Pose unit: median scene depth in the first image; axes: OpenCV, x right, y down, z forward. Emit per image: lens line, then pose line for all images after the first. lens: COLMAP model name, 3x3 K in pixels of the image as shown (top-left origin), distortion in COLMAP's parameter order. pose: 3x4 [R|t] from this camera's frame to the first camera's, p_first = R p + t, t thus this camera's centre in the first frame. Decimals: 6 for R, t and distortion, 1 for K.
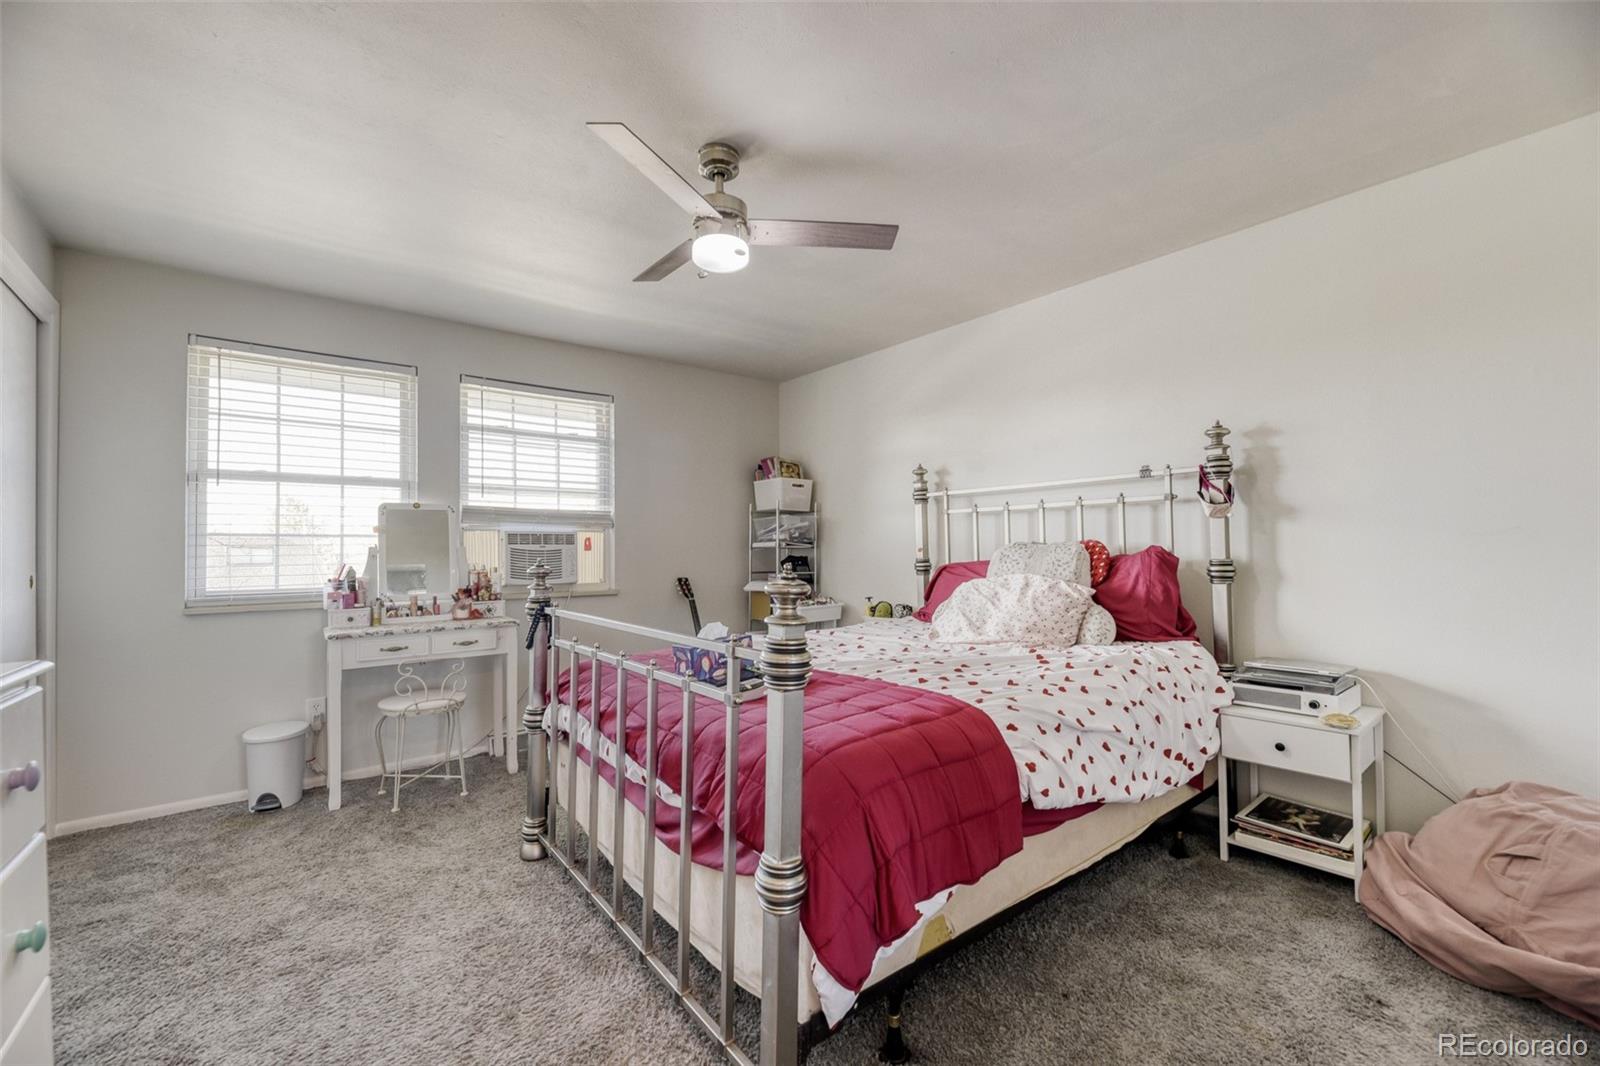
lens RADIAL K [[665.2, 0, 794.5], [0, 665.2, 528.6], [0, 0, 1]] dist [-0.000829, -0.002554]
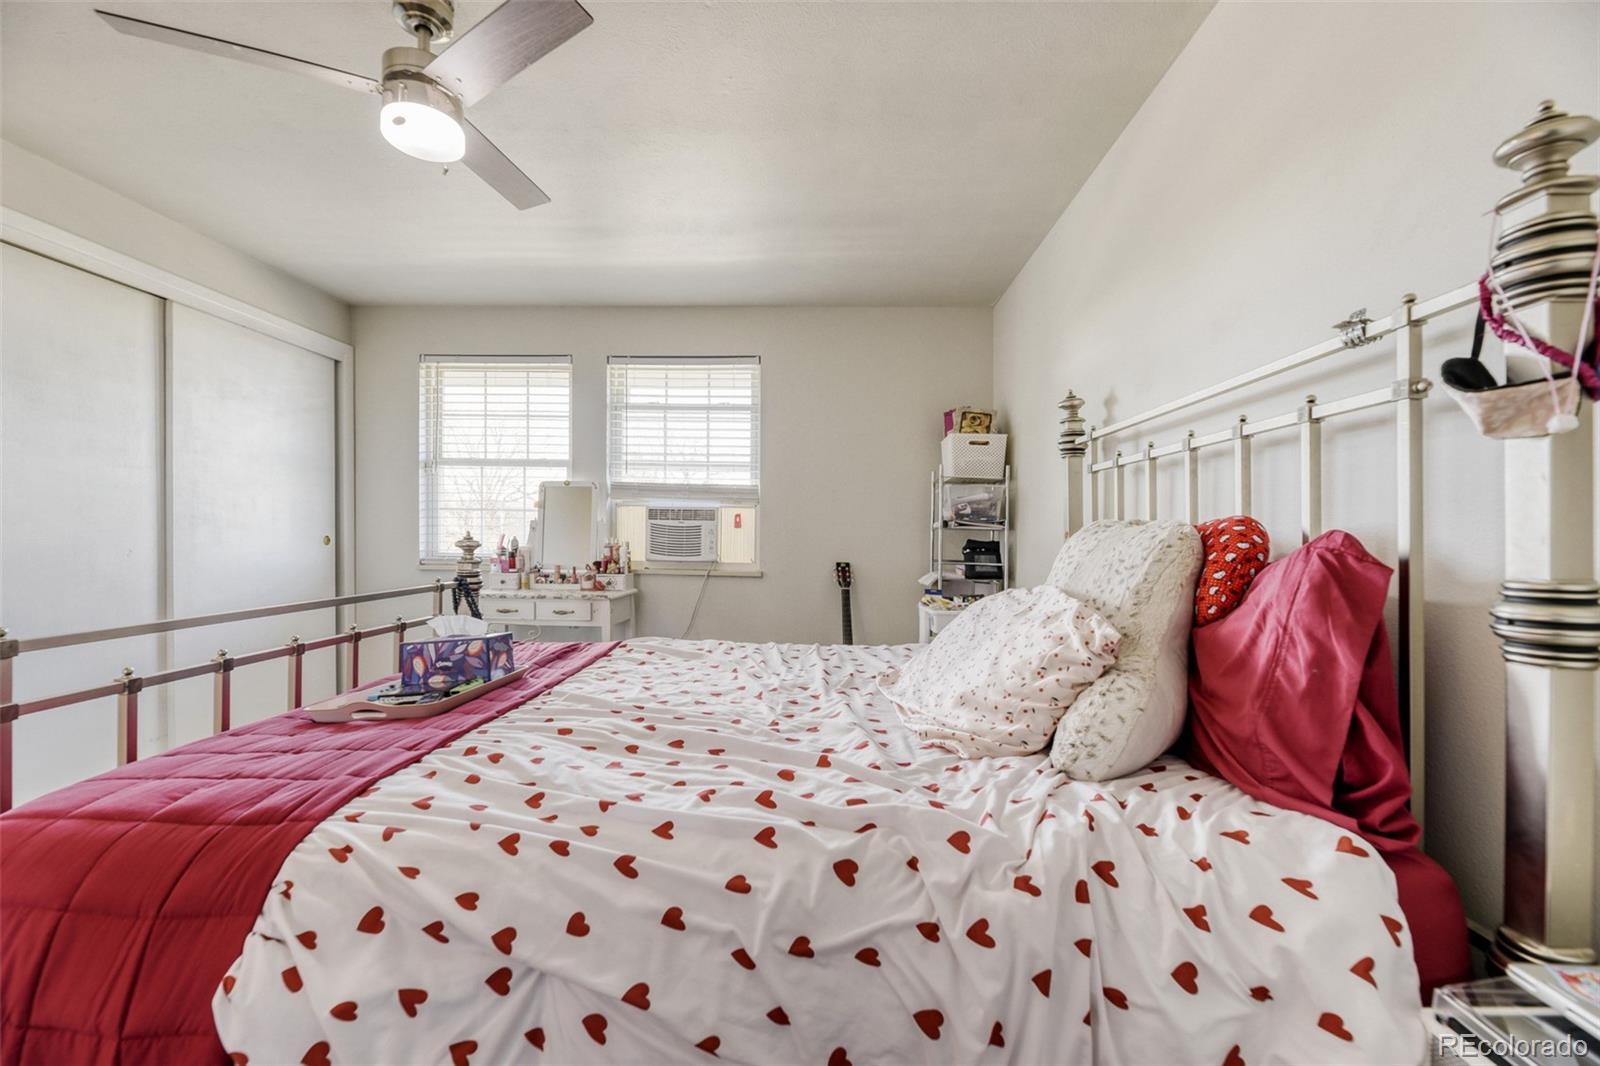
lens RADIAL K [[665.2, 0, 801.5], [0, 665.2, 531.0], [0, 0, 1]] dist [-0.000829, -0.002554]
pose [[0.753441, 0.019533, -0.657225, 0.403586], [0.000374, 0.999546, 0.030136, 0.010745], [0.657516, -0.022951, 0.753091, 0.392030]]
